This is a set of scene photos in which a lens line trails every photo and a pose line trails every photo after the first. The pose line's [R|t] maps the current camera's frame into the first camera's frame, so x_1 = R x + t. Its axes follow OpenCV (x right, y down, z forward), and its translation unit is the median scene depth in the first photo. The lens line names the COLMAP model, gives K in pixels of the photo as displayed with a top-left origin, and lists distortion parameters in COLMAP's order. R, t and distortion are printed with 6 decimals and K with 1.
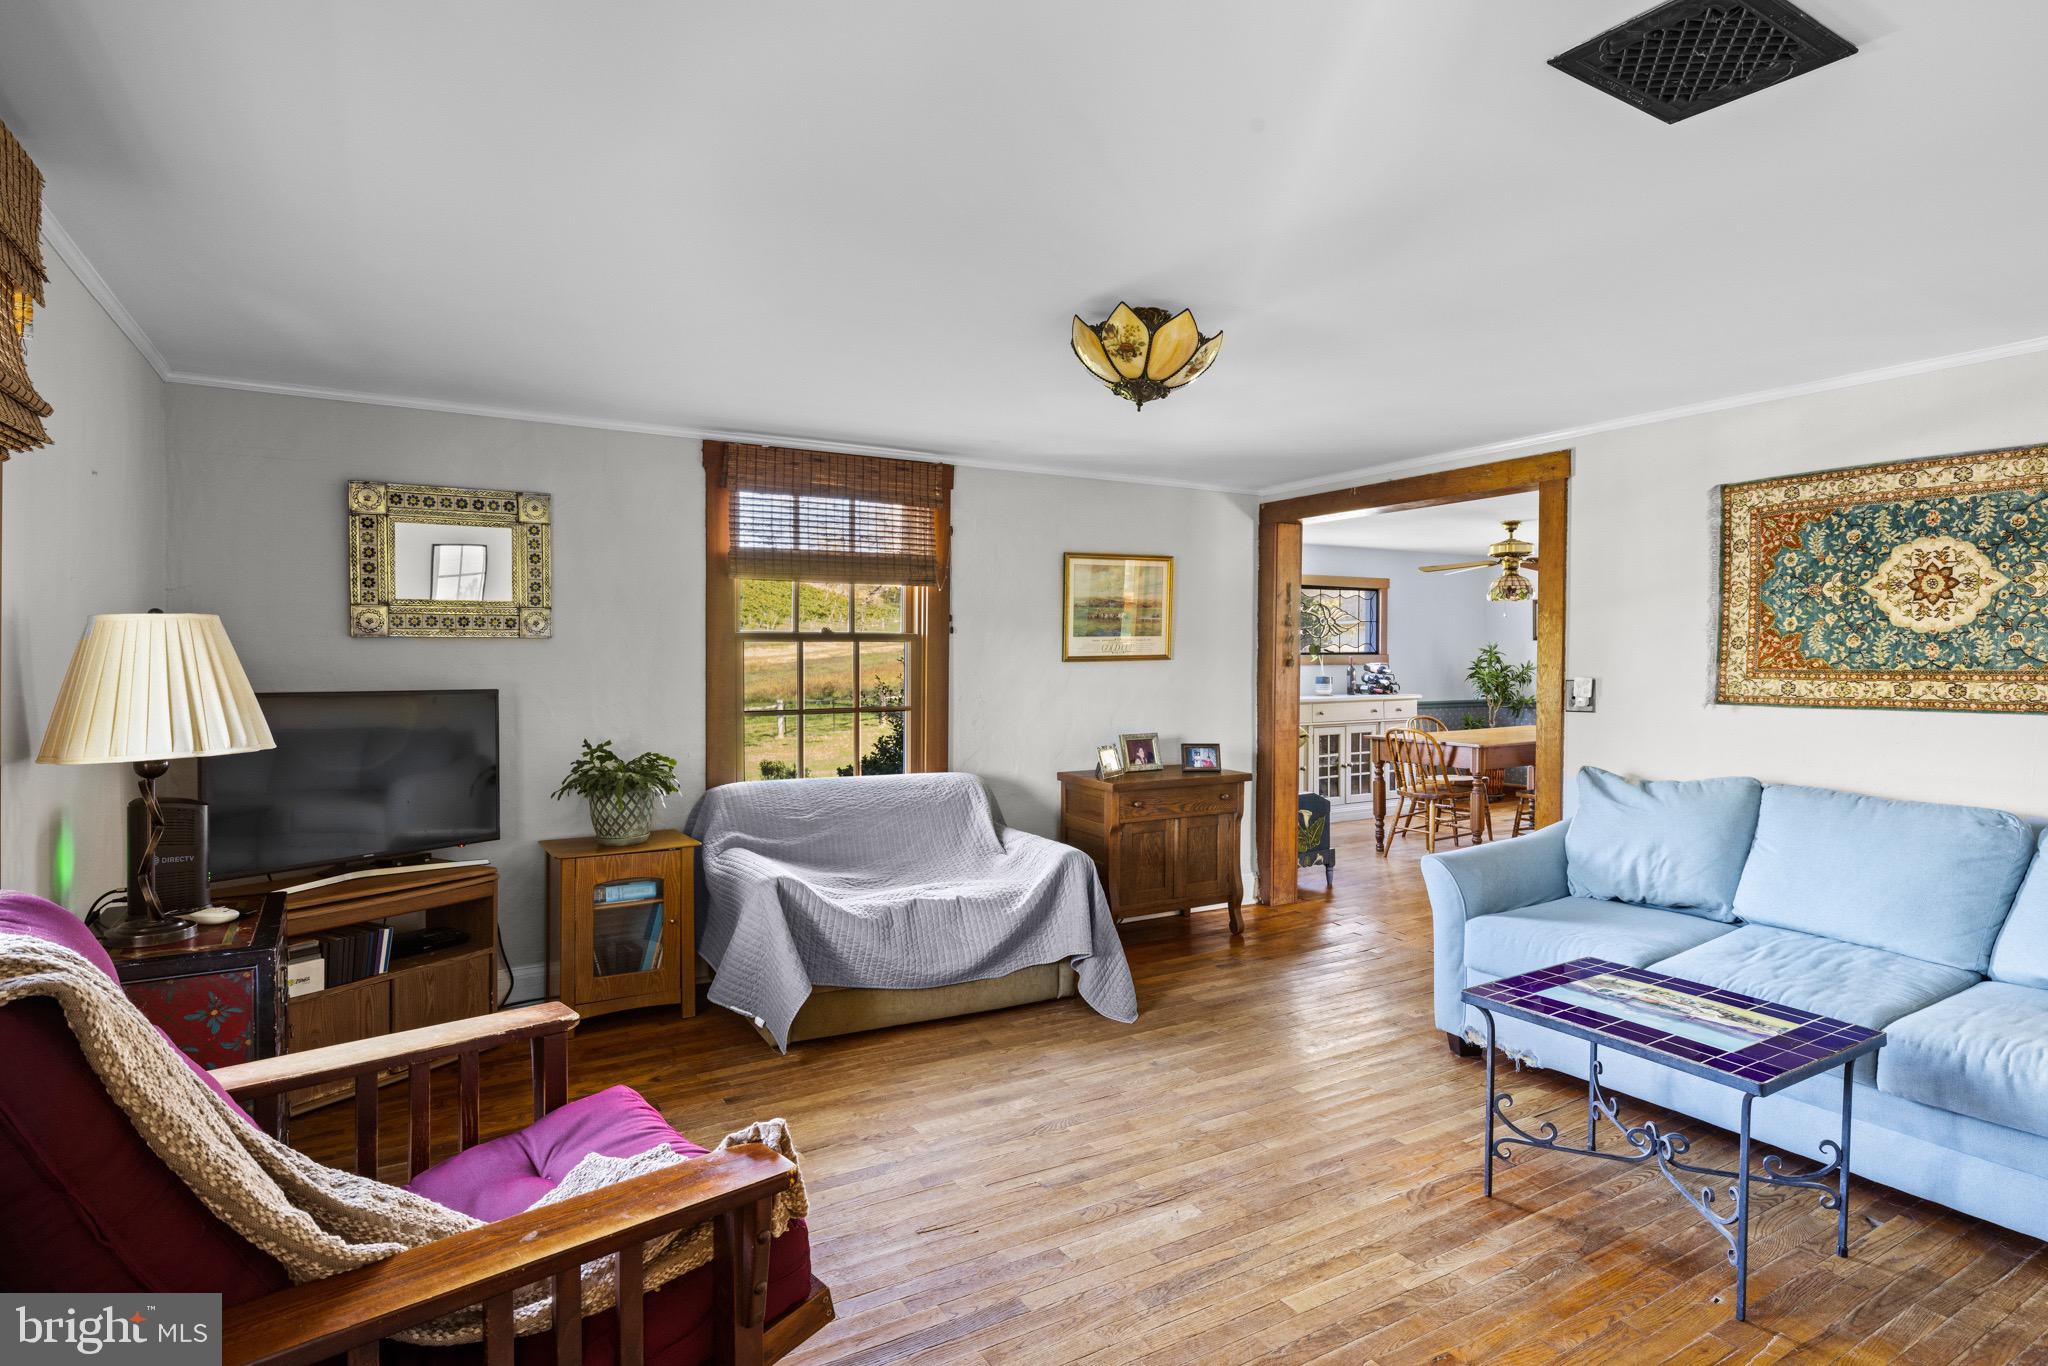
lens RADIAL K [[1088.2, 0, 1033.8], [0, 1088.2, 679.9], [0, 0, 1]] dist [0.004057, 0.000298]
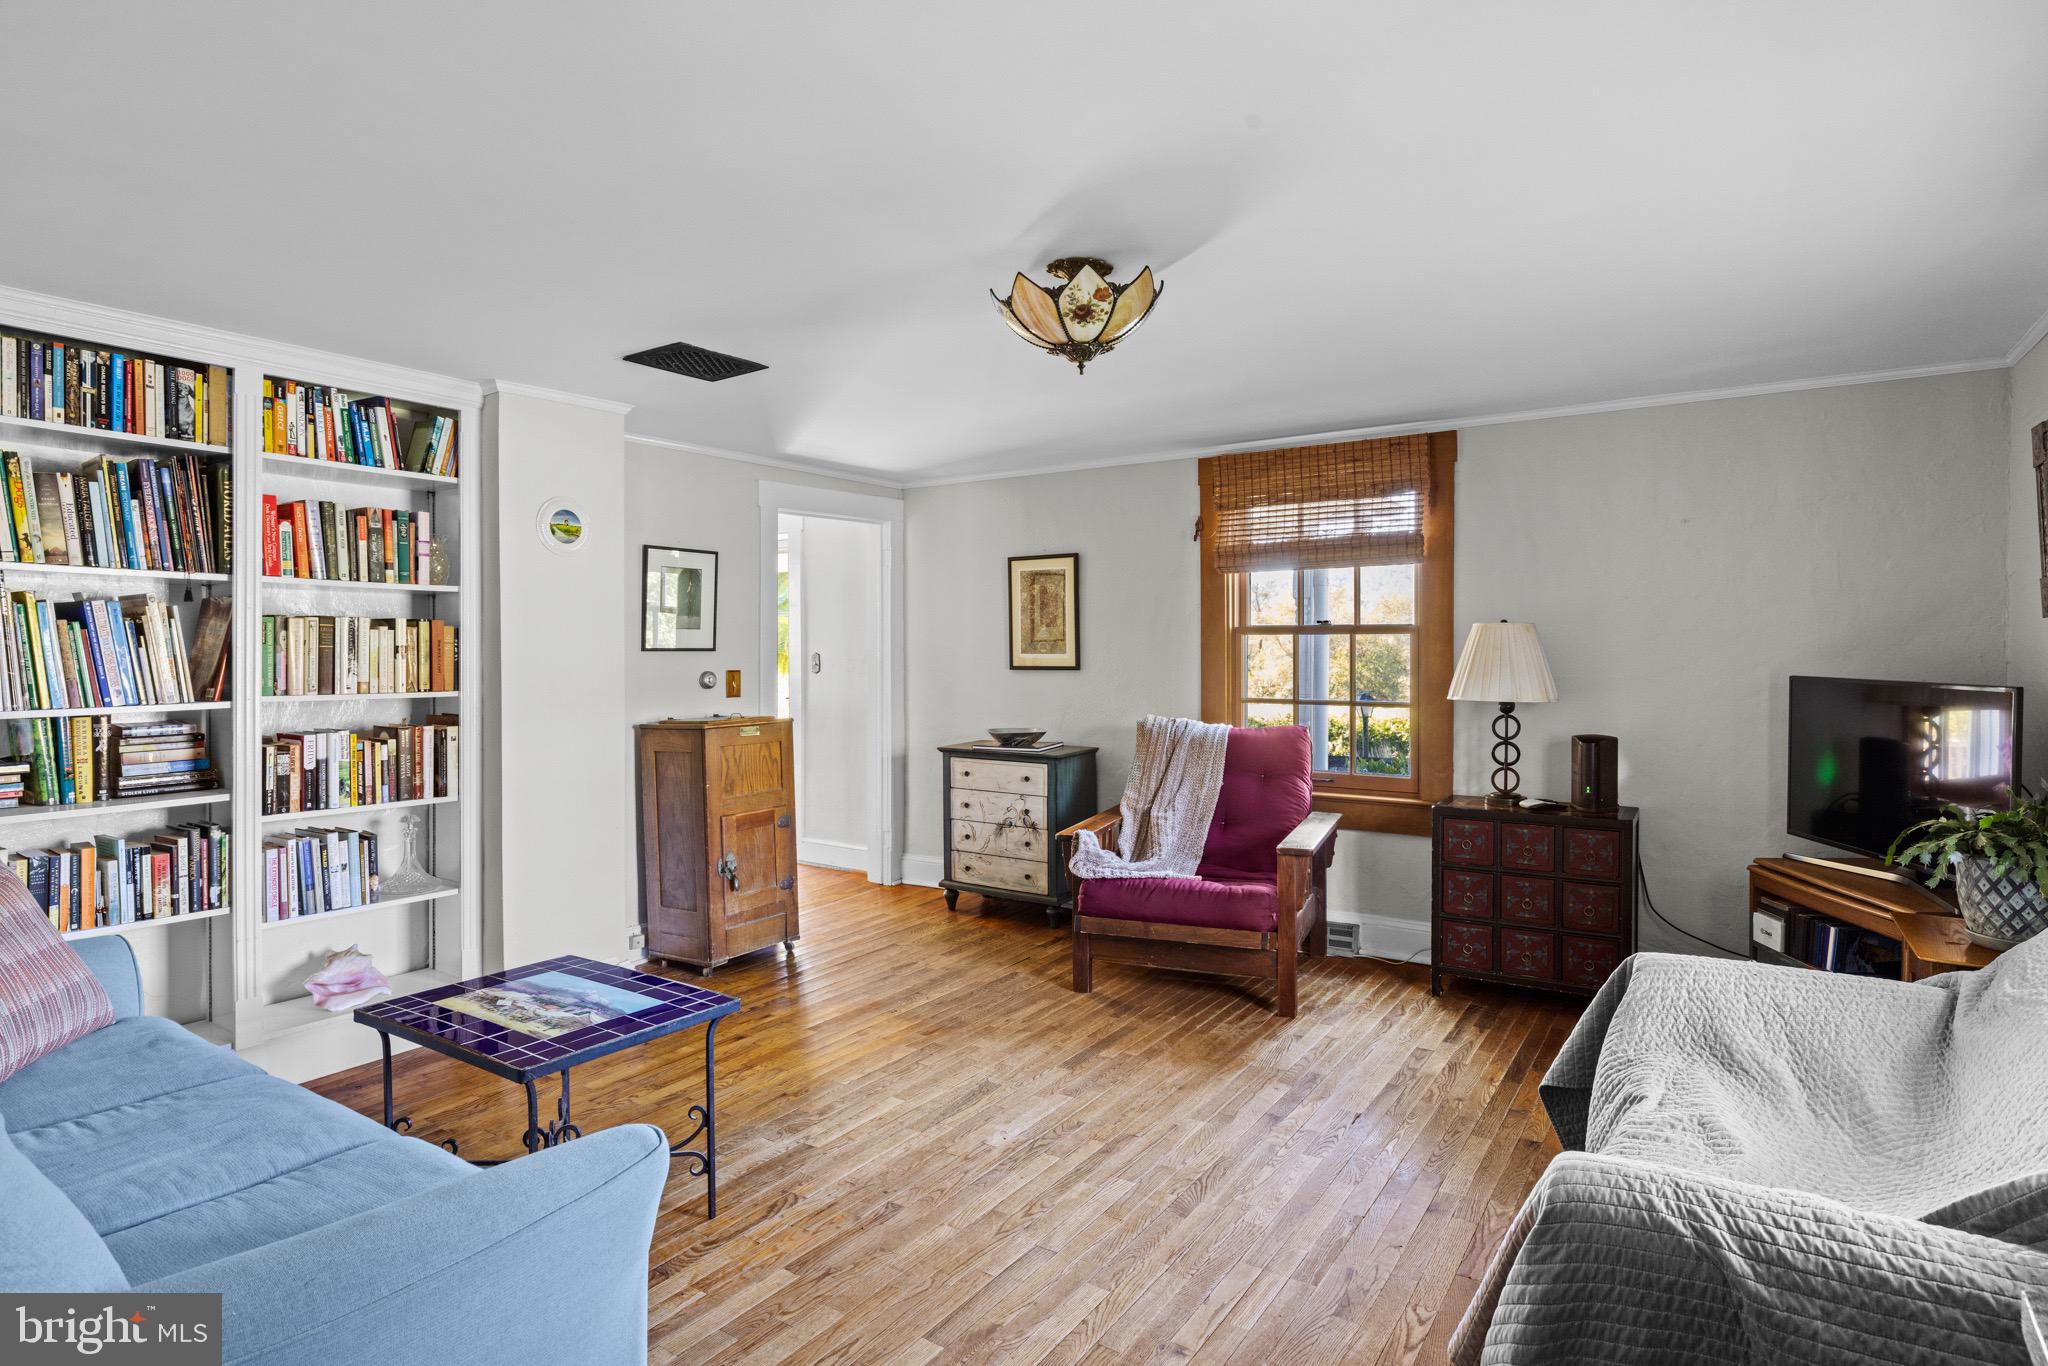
lens RADIAL K [[1088.2, 0, 1038.1], [0, 1088.2, 670.2], [0, 0, 1]] dist [0.004057, 0.000298]
pose [[-0.906870, 0.009462, -0.421303, 0.202525], [-0.004150, 0.999499, 0.031380, -0.011686], [0.421389, 0.030206, -0.906377, 0.717059]]
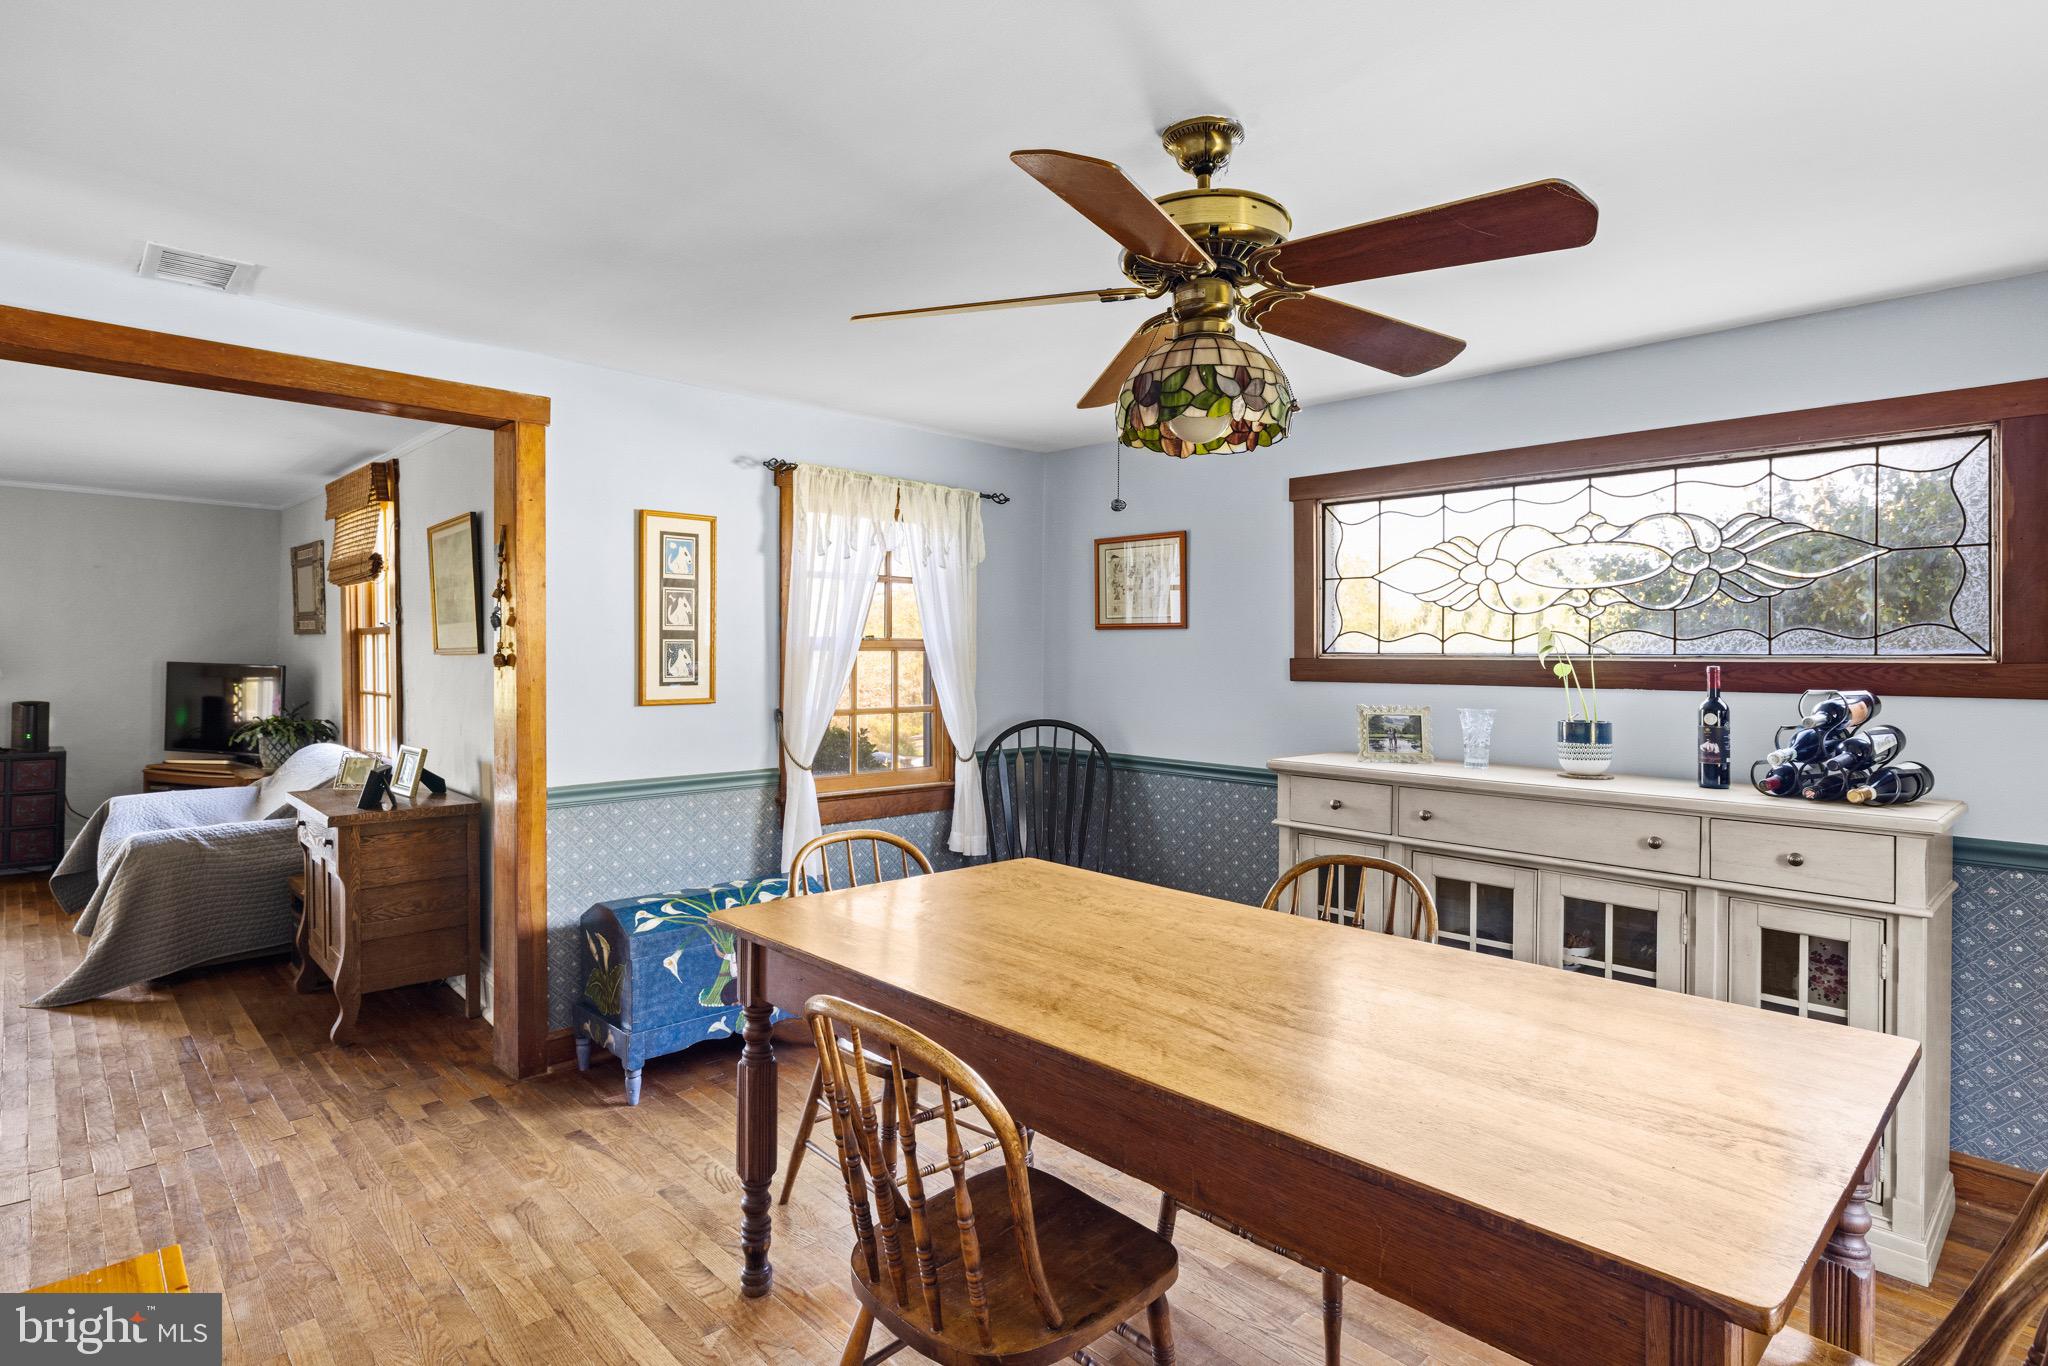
lens RADIAL K [[1061.4, 0, 1041.3], [0, 1061.4, 653.5], [0, 0, 1]] dist [0.006475, 0.000380]
pose [[0.213735, 0.007899, -0.976860, 0.681226], [-0.030045, 0.999547, 0.001509, -0.024435], [0.976430, 0.029027, 0.213876, 0.920487]]
